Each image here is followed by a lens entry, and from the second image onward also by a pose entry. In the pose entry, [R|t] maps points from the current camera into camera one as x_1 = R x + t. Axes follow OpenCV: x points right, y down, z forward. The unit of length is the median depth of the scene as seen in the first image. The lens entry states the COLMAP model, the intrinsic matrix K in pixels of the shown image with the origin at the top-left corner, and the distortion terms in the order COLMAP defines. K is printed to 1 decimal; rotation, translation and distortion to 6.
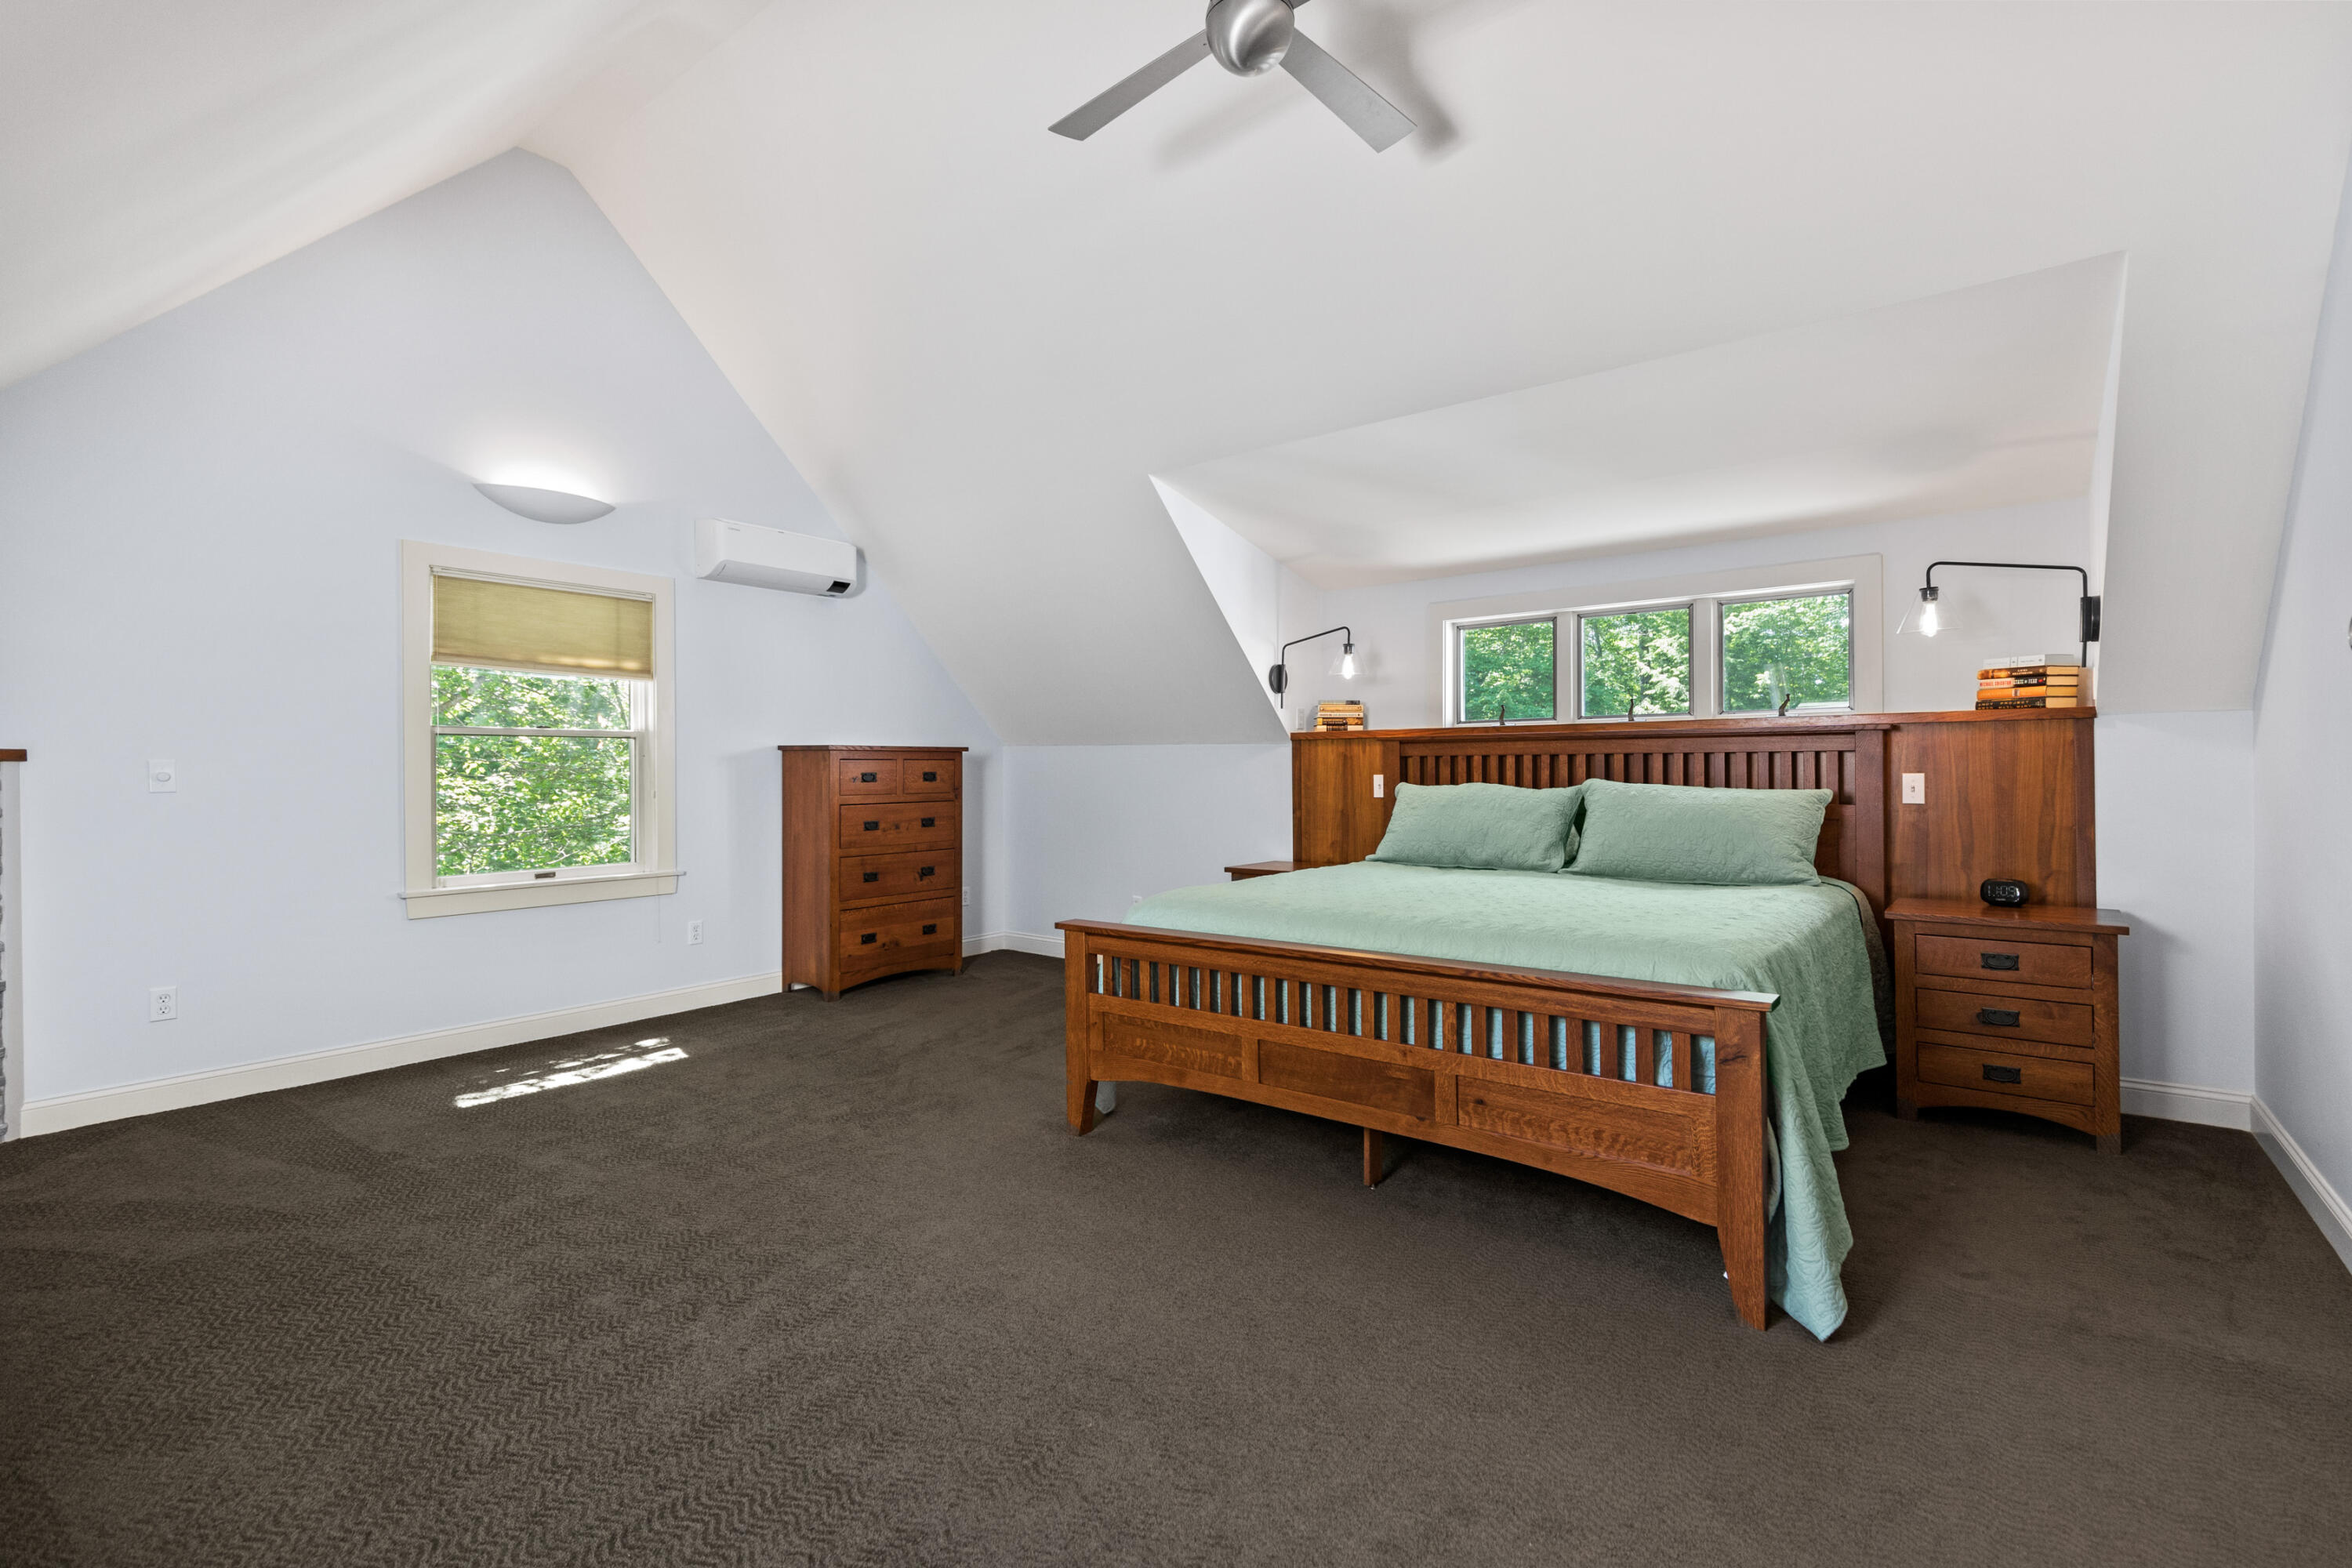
lens RADIAL K [[1055.5, 0, 1173.5], [0, 1055.5, 766.0], [0, 0, 1]] dist [0.005695, 0.000403]
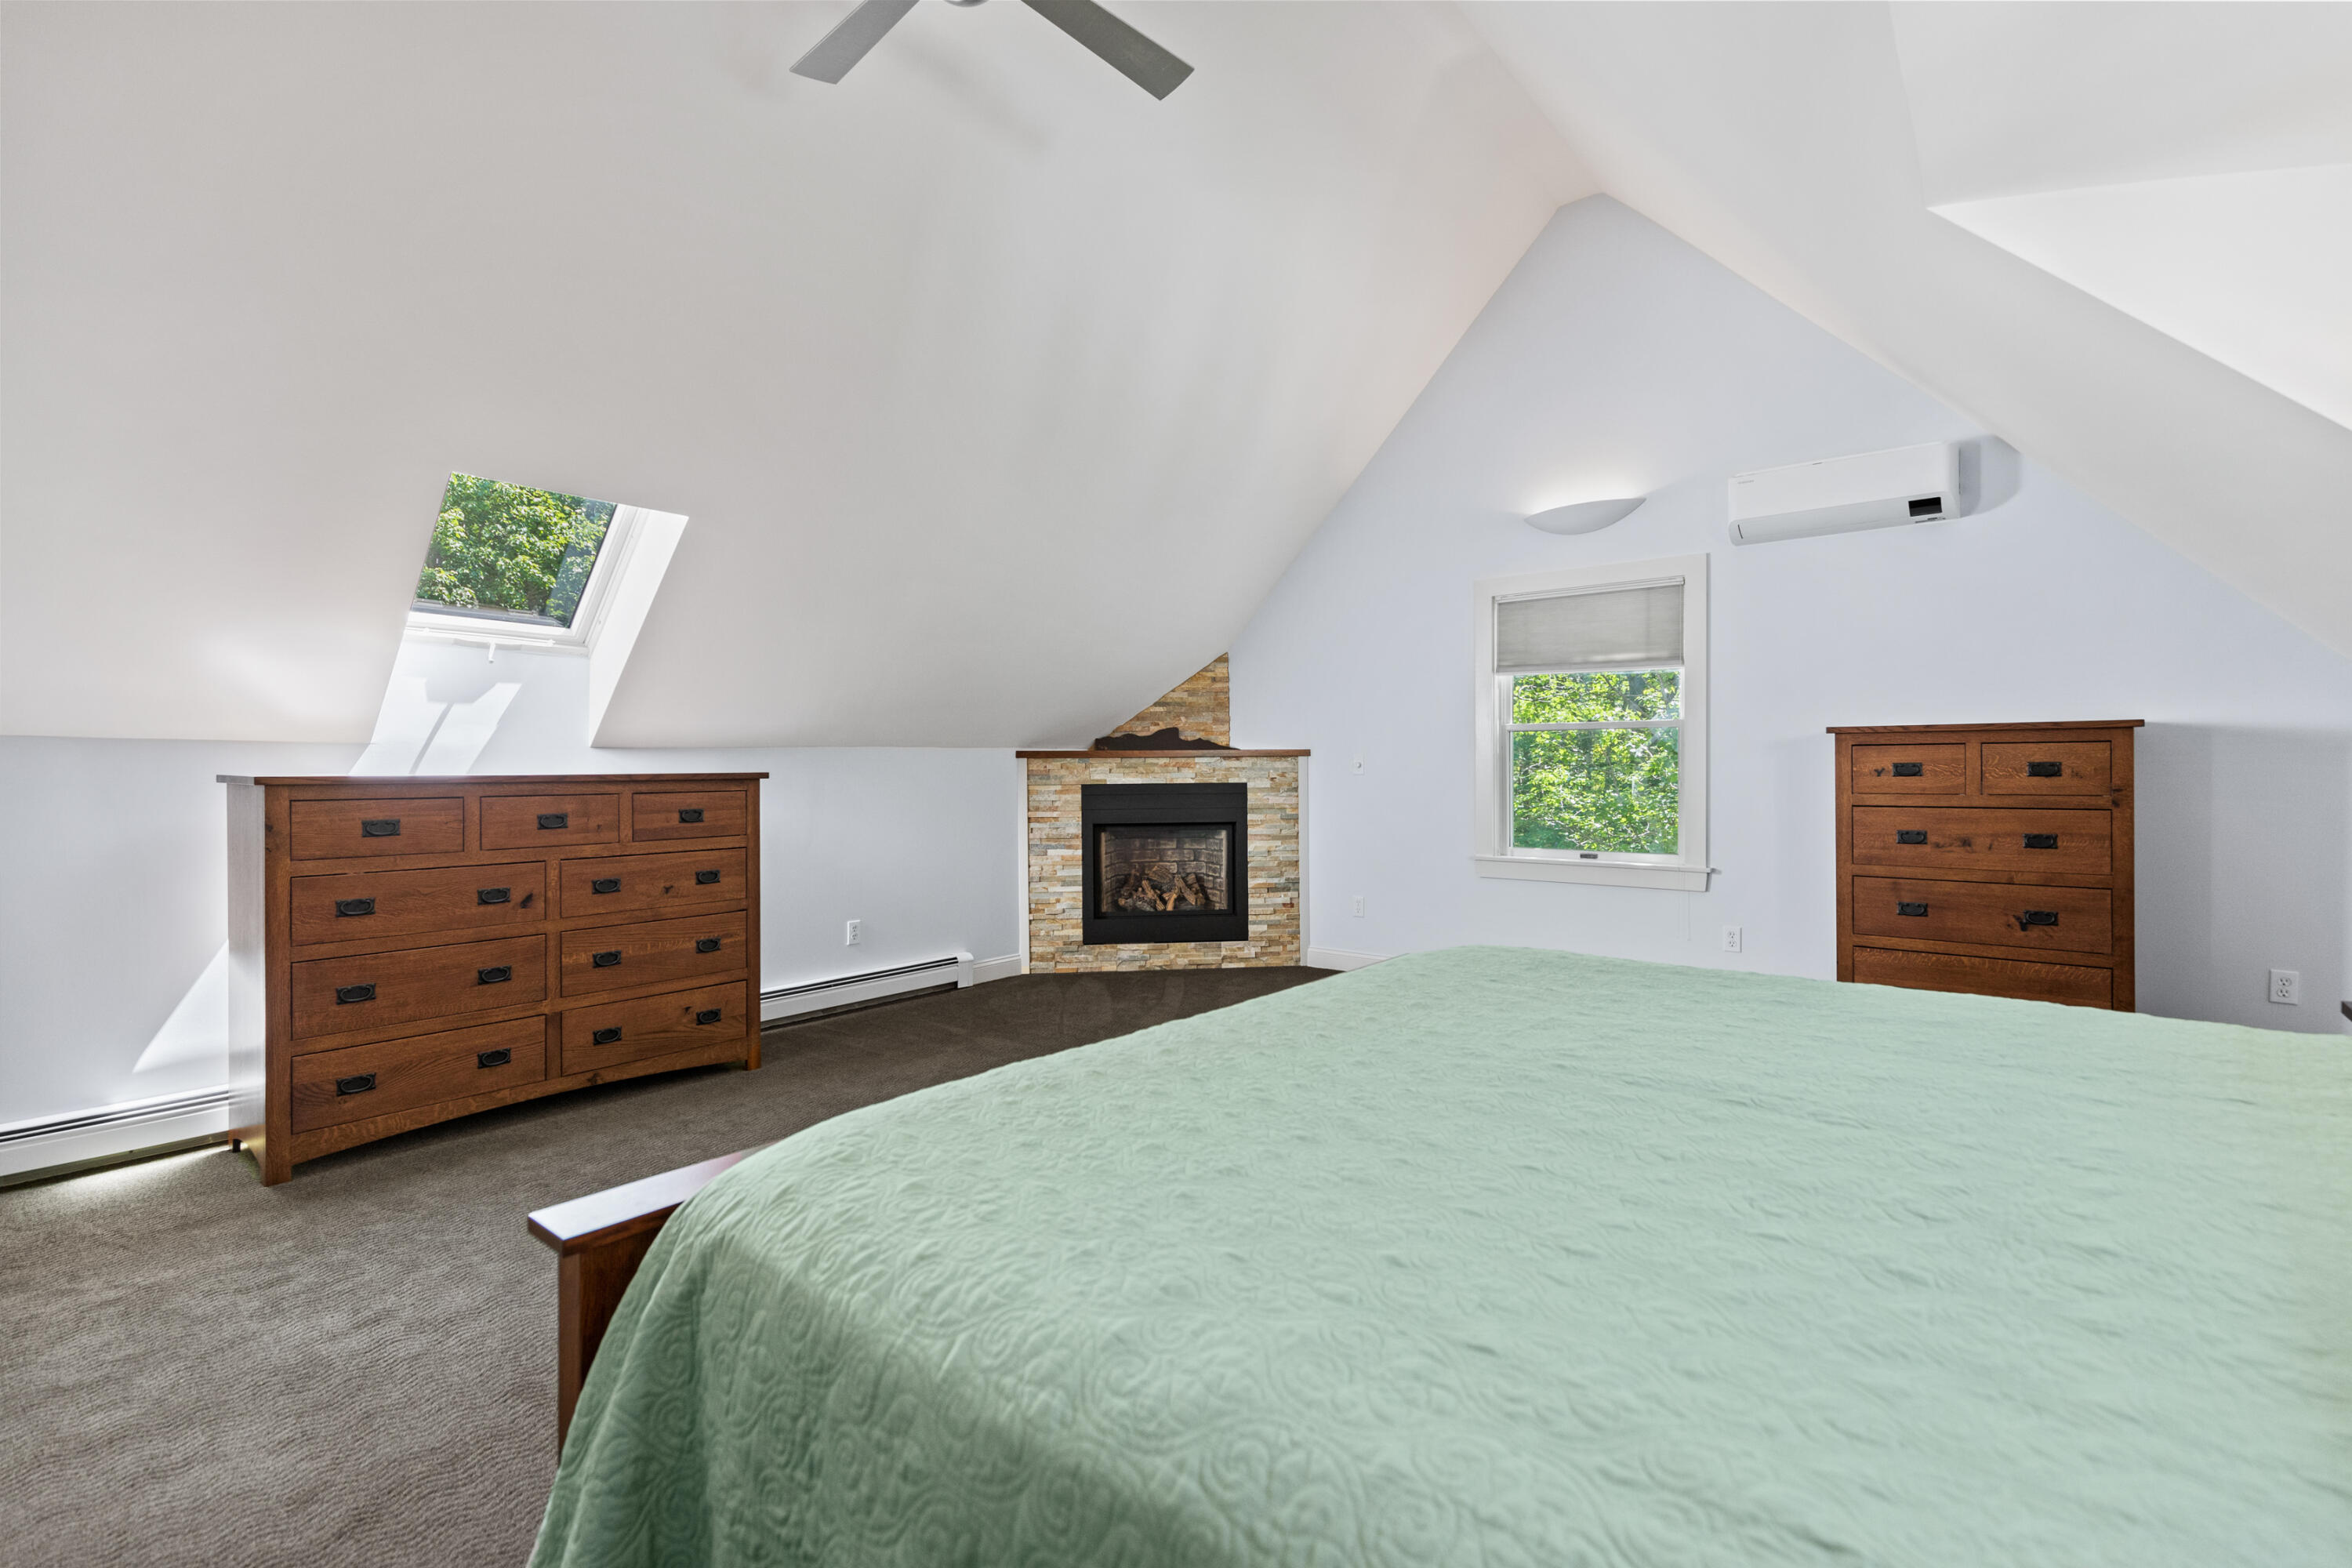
lens RADIAL K [[1055.5, 0, 1177.8], [0, 1055.5, 779.7], [0, 0, 1]] dist [0.005695, 0.000403]
pose [[-0.027936, 0.015206, -0.999494, 0.440126], [0.003642, 0.999879, 0.015110, 0.004942], [0.999603, -0.003218, -0.027988, 0.525647]]
